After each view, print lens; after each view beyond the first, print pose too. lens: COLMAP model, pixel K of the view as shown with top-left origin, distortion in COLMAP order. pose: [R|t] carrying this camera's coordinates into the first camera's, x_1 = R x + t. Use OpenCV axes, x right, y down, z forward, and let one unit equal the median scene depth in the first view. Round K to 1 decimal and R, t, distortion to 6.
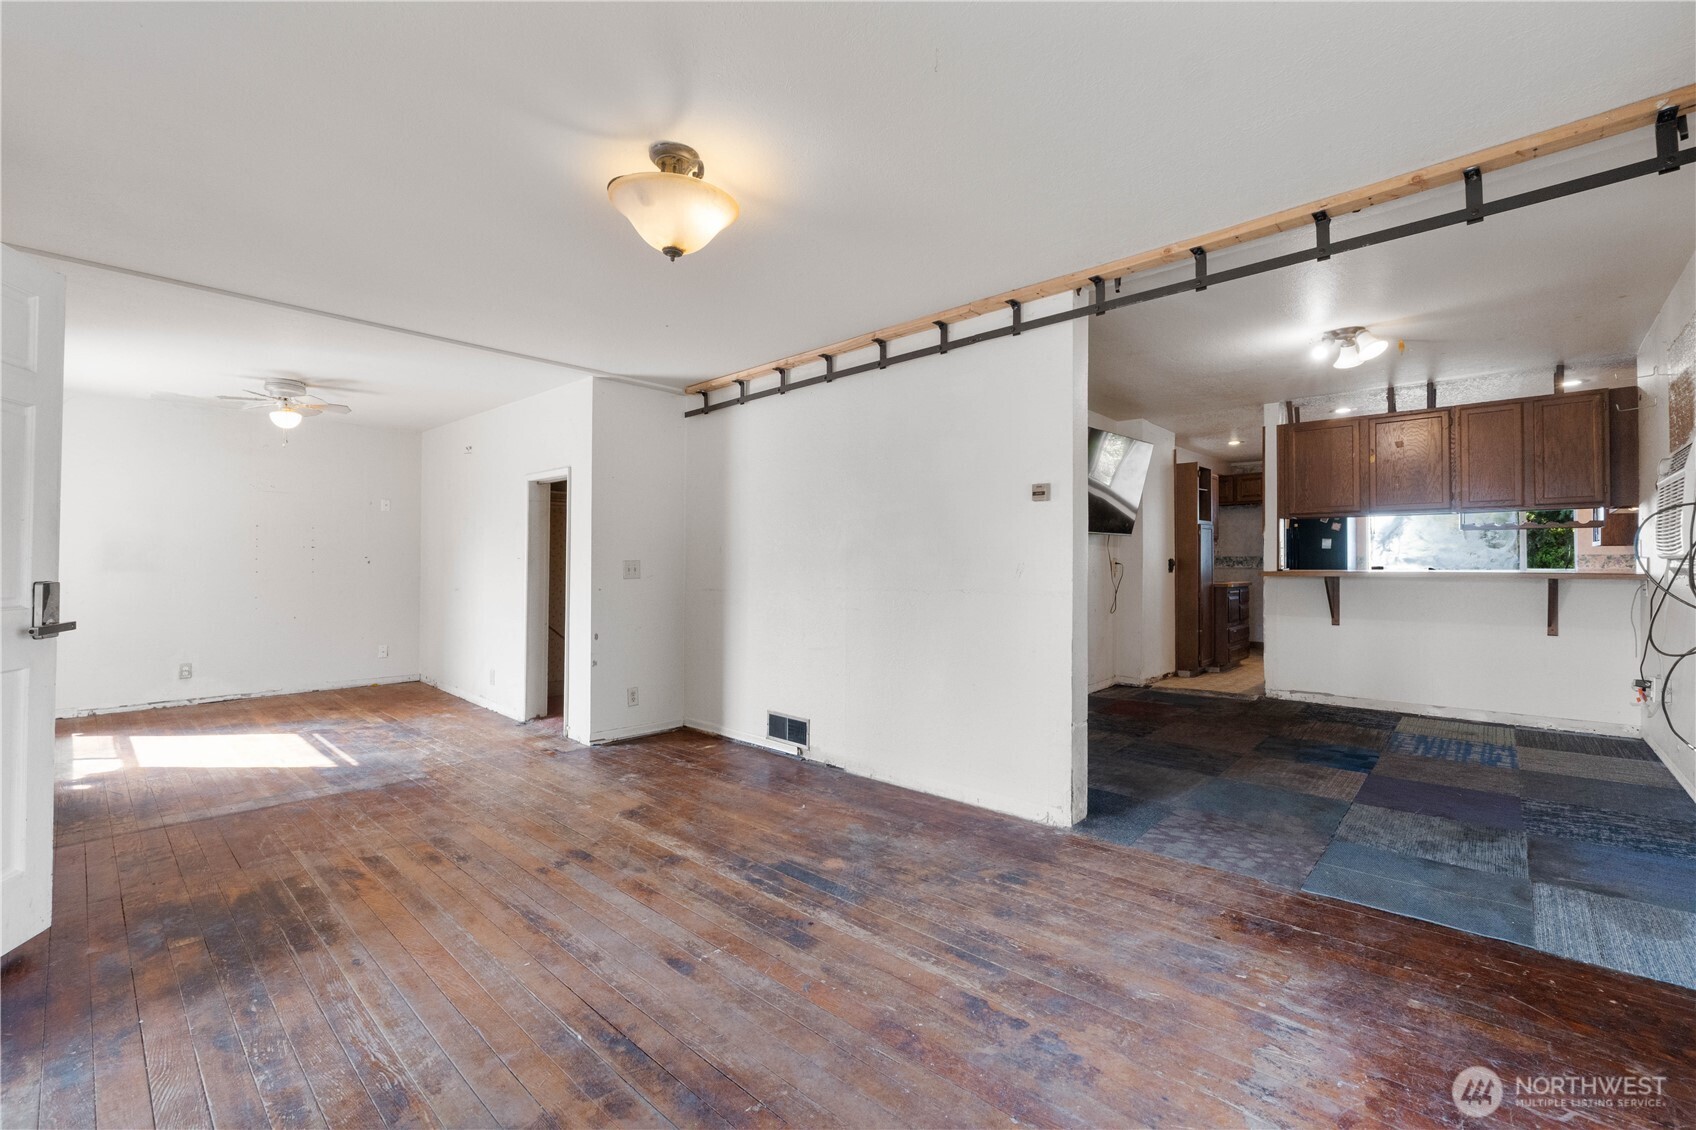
lens RADIAL K [[714.7, 0, 850.5], [0, 714.7, 563.1], [0, 0, 1]] dist [-0.007410, -0.000302]
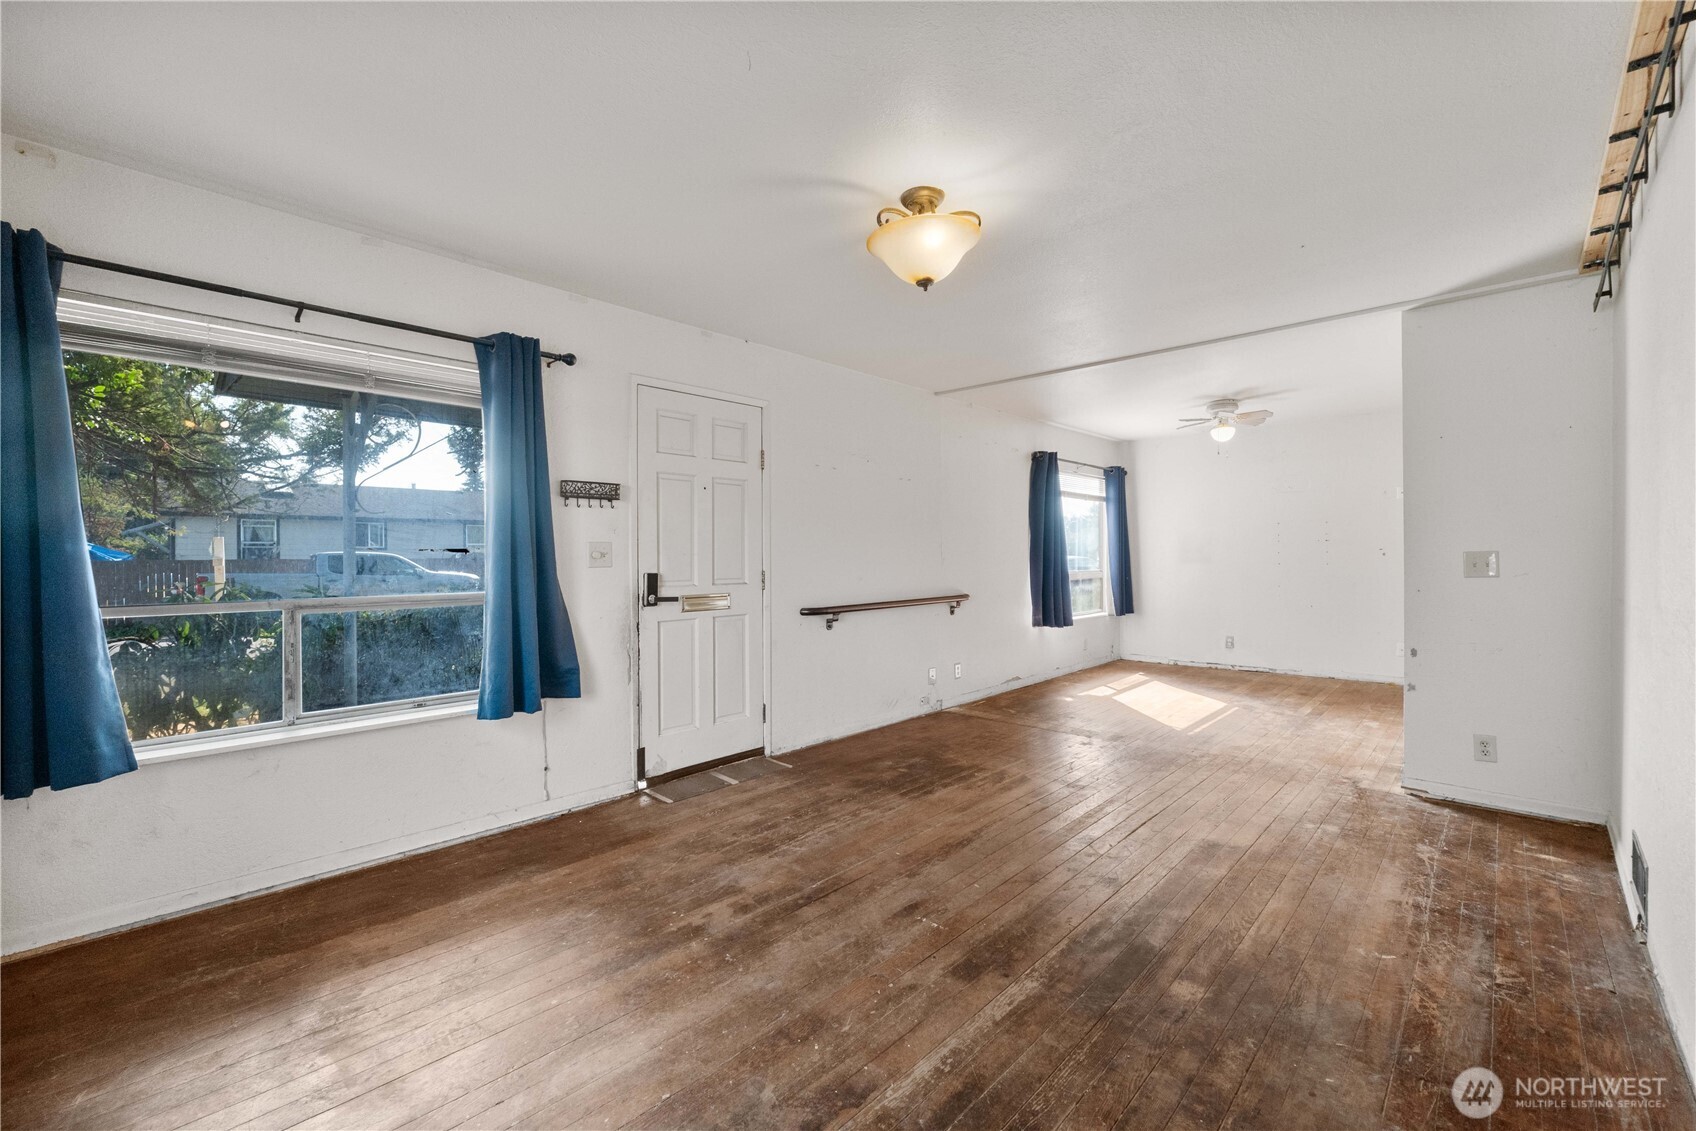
lens RADIAL K [[714.7, 0, 850.5], [0, 714.7, 563.6], [0, 0, 1]] dist [-0.007410, -0.000302]
pose [[-0.014334, 0.006014, -0.999879, 0.746676], [0.009877, 0.999934, 0.005873, -0.003264], [0.999848, -0.009791, -0.014392, 0.760291]]
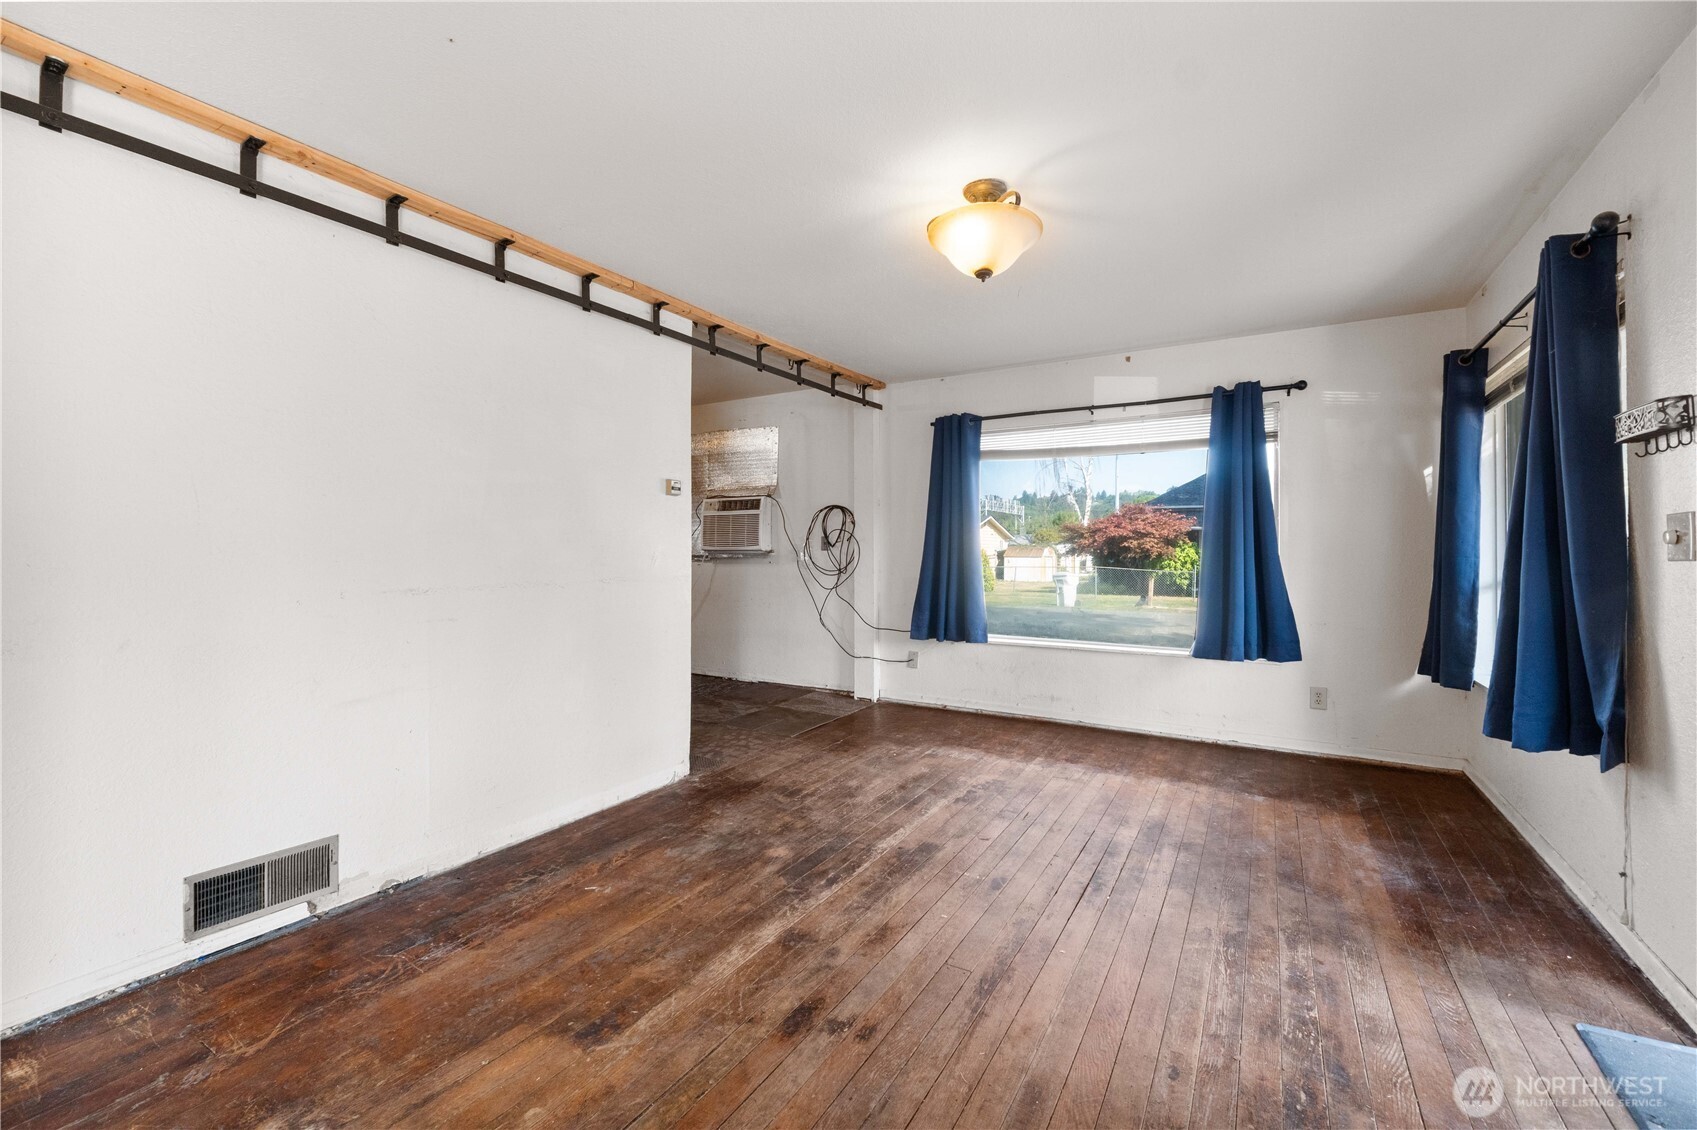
lens RADIAL K [[697.2, 0, 848.5], [0, 697.2, 565.0], [0, 0, 1]] dist [-0.002726, -0.000309]
pose [[-0.194520, -0.016864, 0.980754, -1.099216], [-0.004204, 0.999857, 0.016359, 0.002983], [-0.980890, -0.000941, -0.194563, 1.211025]]
